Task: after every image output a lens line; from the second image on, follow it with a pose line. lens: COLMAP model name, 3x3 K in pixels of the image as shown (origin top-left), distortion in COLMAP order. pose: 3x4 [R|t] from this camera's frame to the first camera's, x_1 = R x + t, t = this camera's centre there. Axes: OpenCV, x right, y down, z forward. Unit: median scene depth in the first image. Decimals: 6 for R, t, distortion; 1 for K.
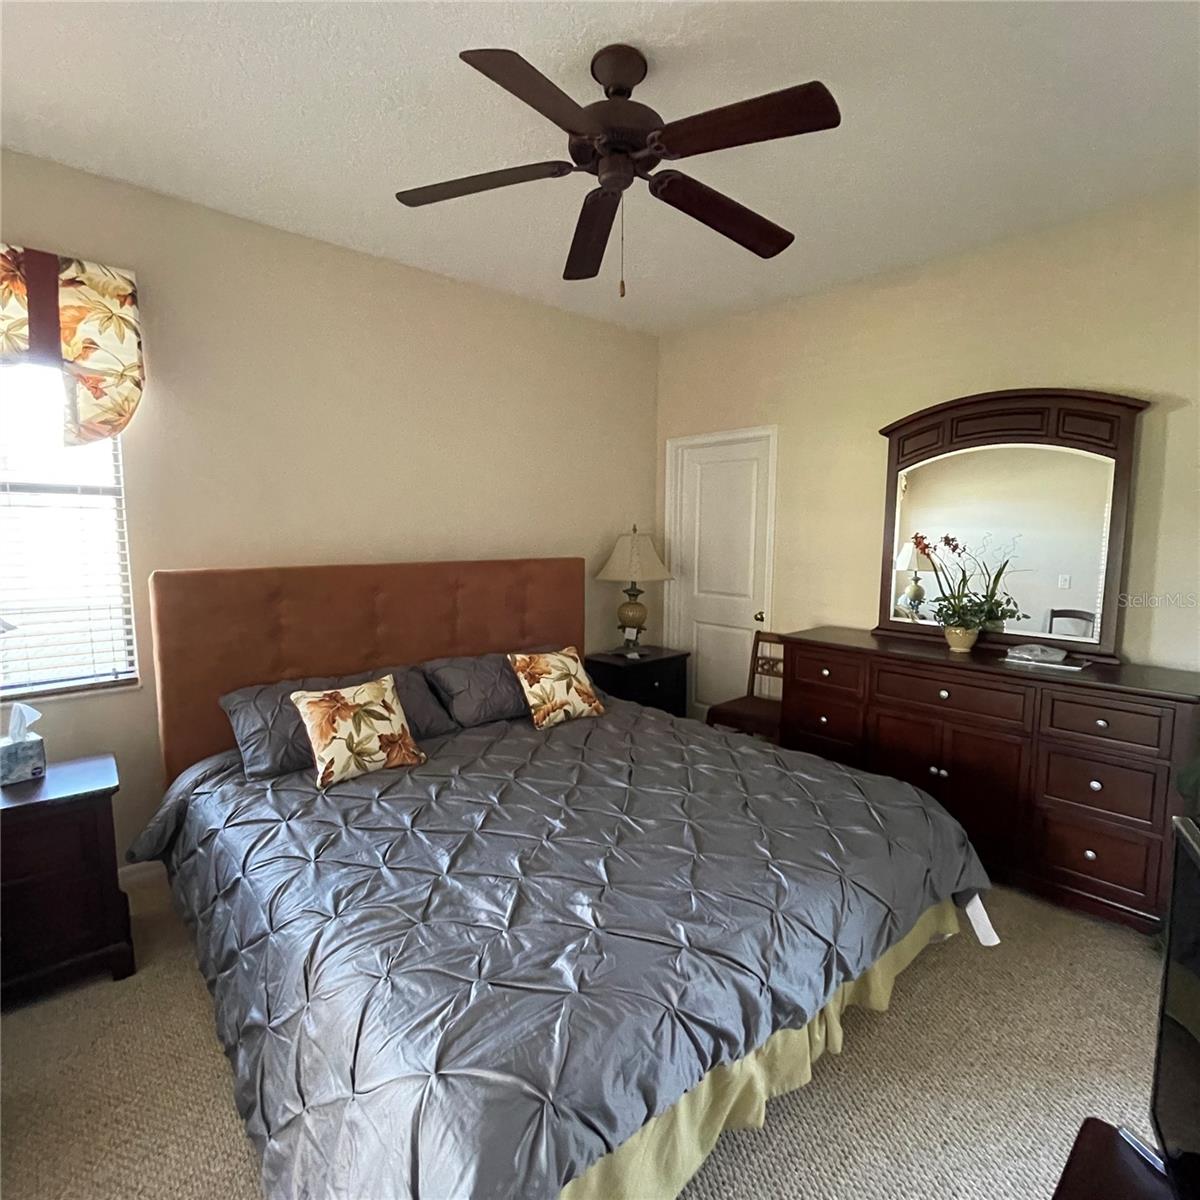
lens RADIAL K [[645.8, 0, 597.8], [0, 645.8, 594.9], [0, 0, 1]] dist [-0.002540, 0.000796]
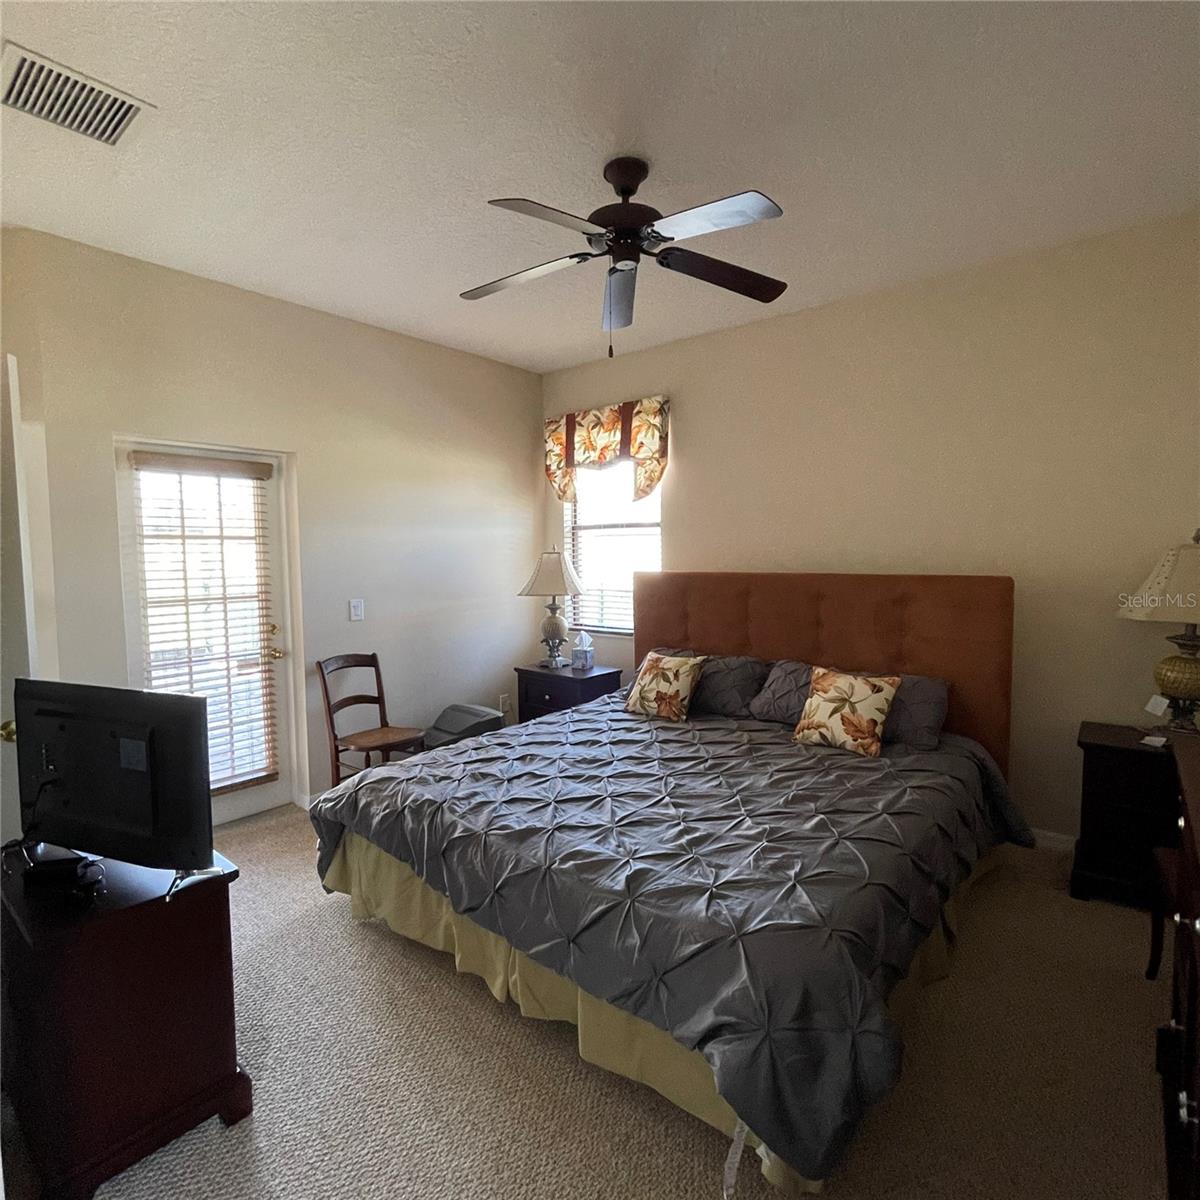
lens RADIAL K [[645.8, 0, 598.0], [0, 645.8, 601.1], [0, 0, 1]] dist [-0.002540, 0.000796]
pose [[0.146807, 0.074211, -0.986378, 0.989837], [-0.090380, 0.994017, 0.061334, -0.050449], [0.985028, 0.080145, 0.152635, 0.622714]]
